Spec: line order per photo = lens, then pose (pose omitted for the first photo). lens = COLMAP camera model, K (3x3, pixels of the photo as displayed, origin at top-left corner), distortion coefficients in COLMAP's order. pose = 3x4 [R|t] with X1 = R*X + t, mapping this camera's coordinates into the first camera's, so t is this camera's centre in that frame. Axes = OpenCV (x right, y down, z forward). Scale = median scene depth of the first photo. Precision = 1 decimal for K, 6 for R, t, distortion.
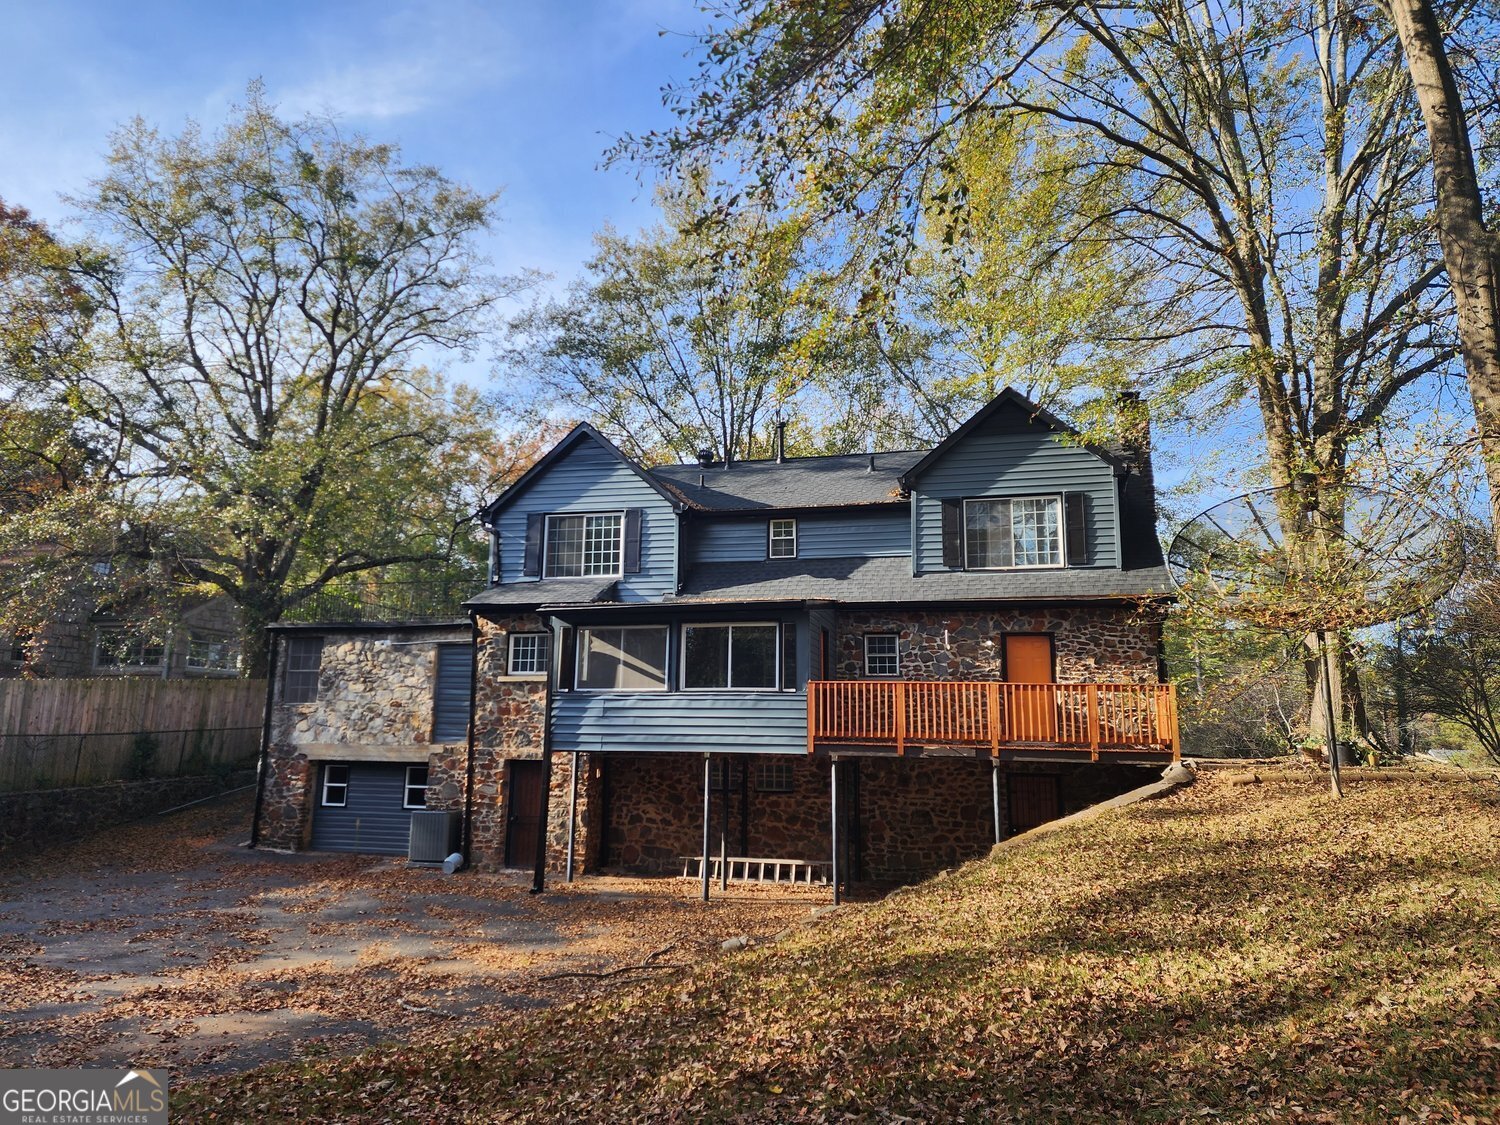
lens RADIAL K [[983.4, 0, 750.0], [0, 983.4, 562.5], [0, 0, 1]] dist [0.129051, -0.165362]
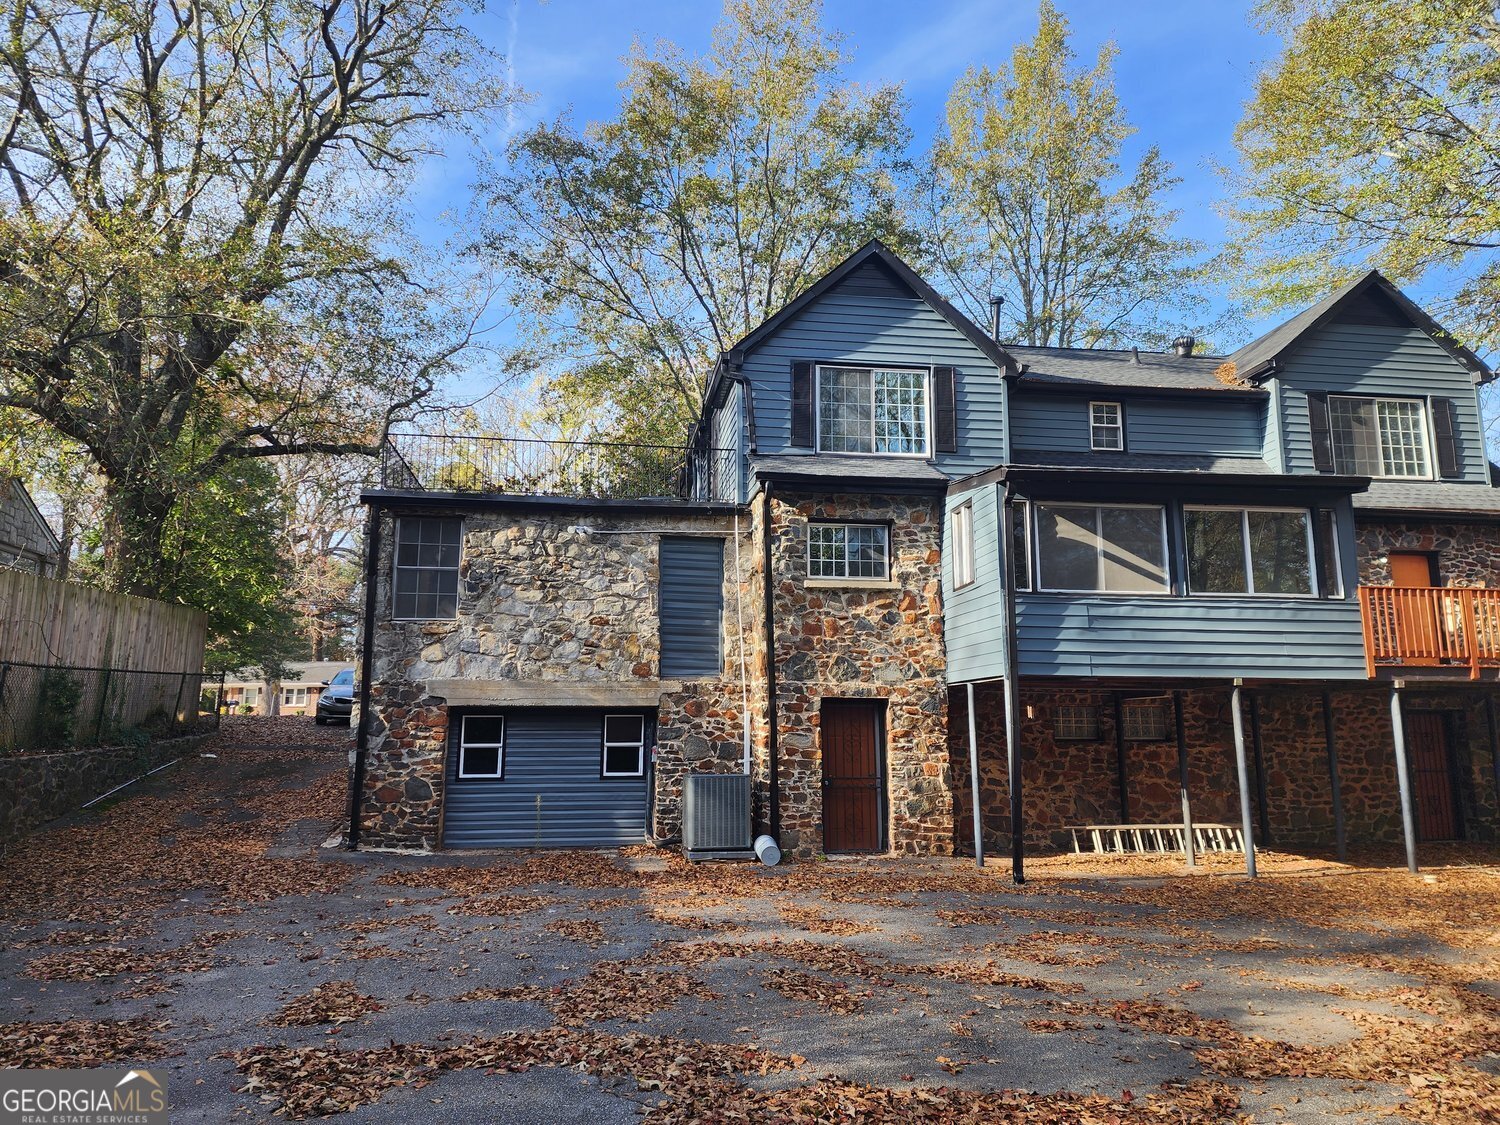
lens RADIAL K [[983.4, 0, 750.0], [0, 983.4, 562.5], [0, 0, 1]] dist [0.129051, -0.165362]
pose [[0.923976, 0.049679, 0.379211, -0.537293], [-0.052183, 0.998631, -0.003678, 0.104553], [-0.378874, -0.016390, 0.925303, 0.368560]]
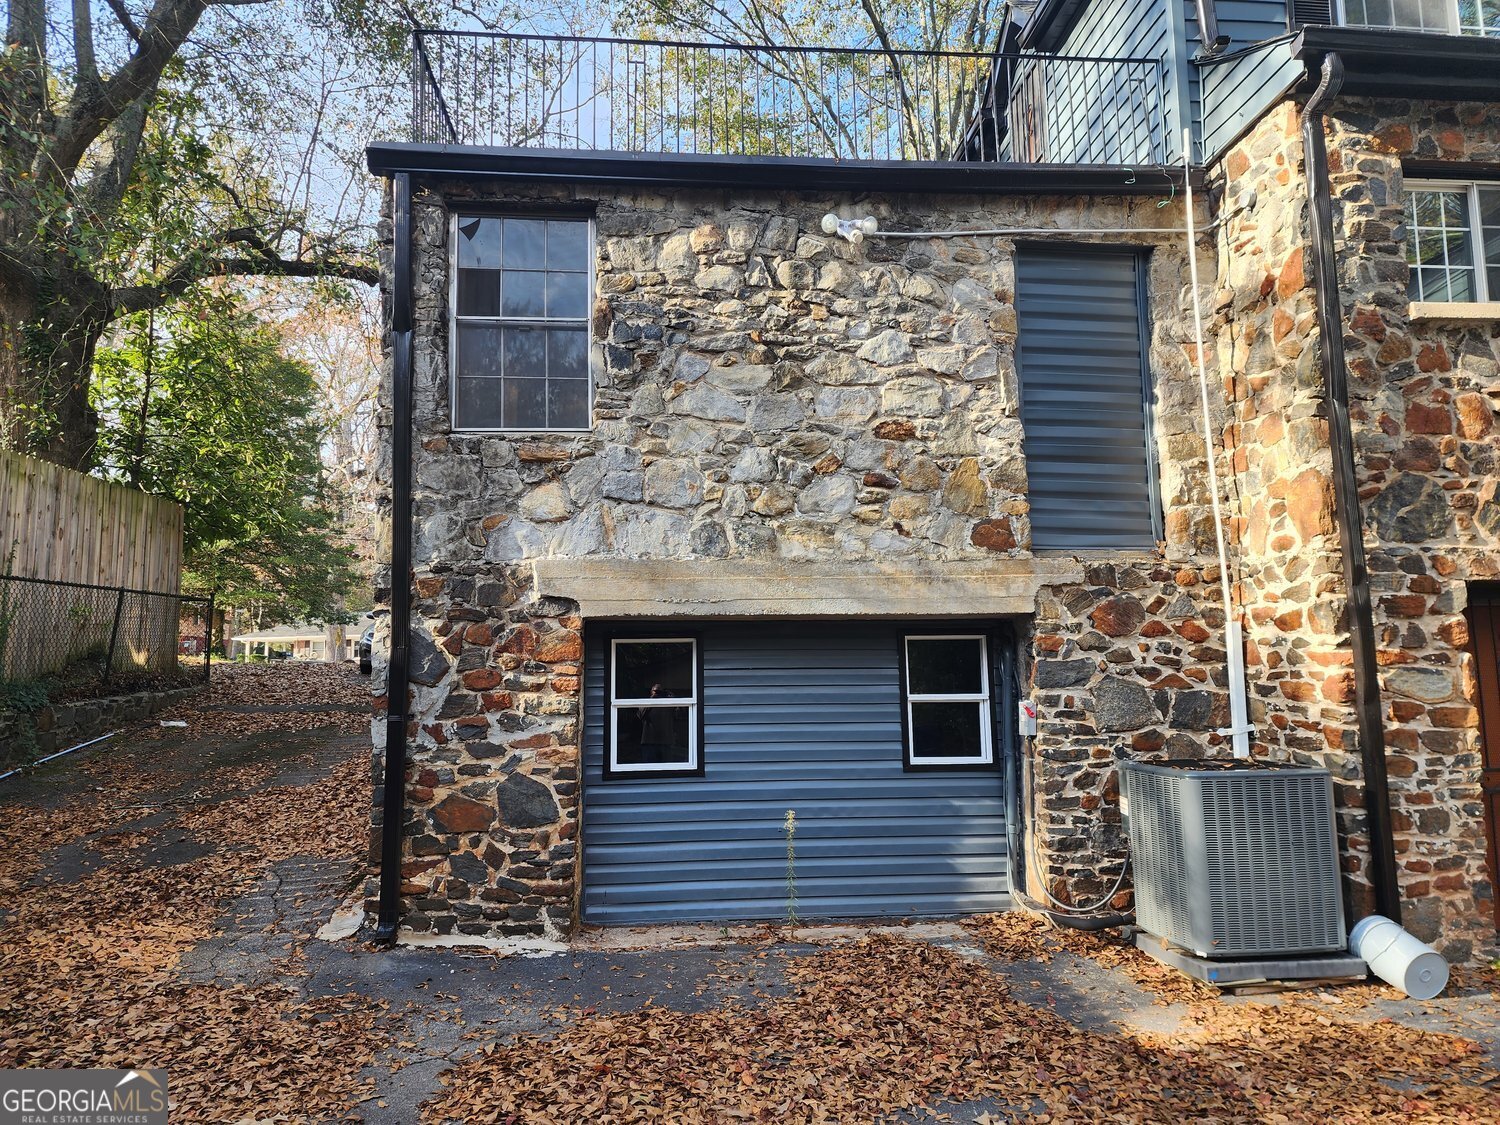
lens RADIAL K [[983.4, 0, 750.0], [0, 983.4, 562.5], [0, 0, 1]] dist [0.129051, -0.165362]
pose [[0.943570, 0.007254, 0.331095, -0.517726], [-0.025005, 0.998467, 0.049385, 0.176120], [-0.330229, -0.054877, 0.942304, 0.763964]]
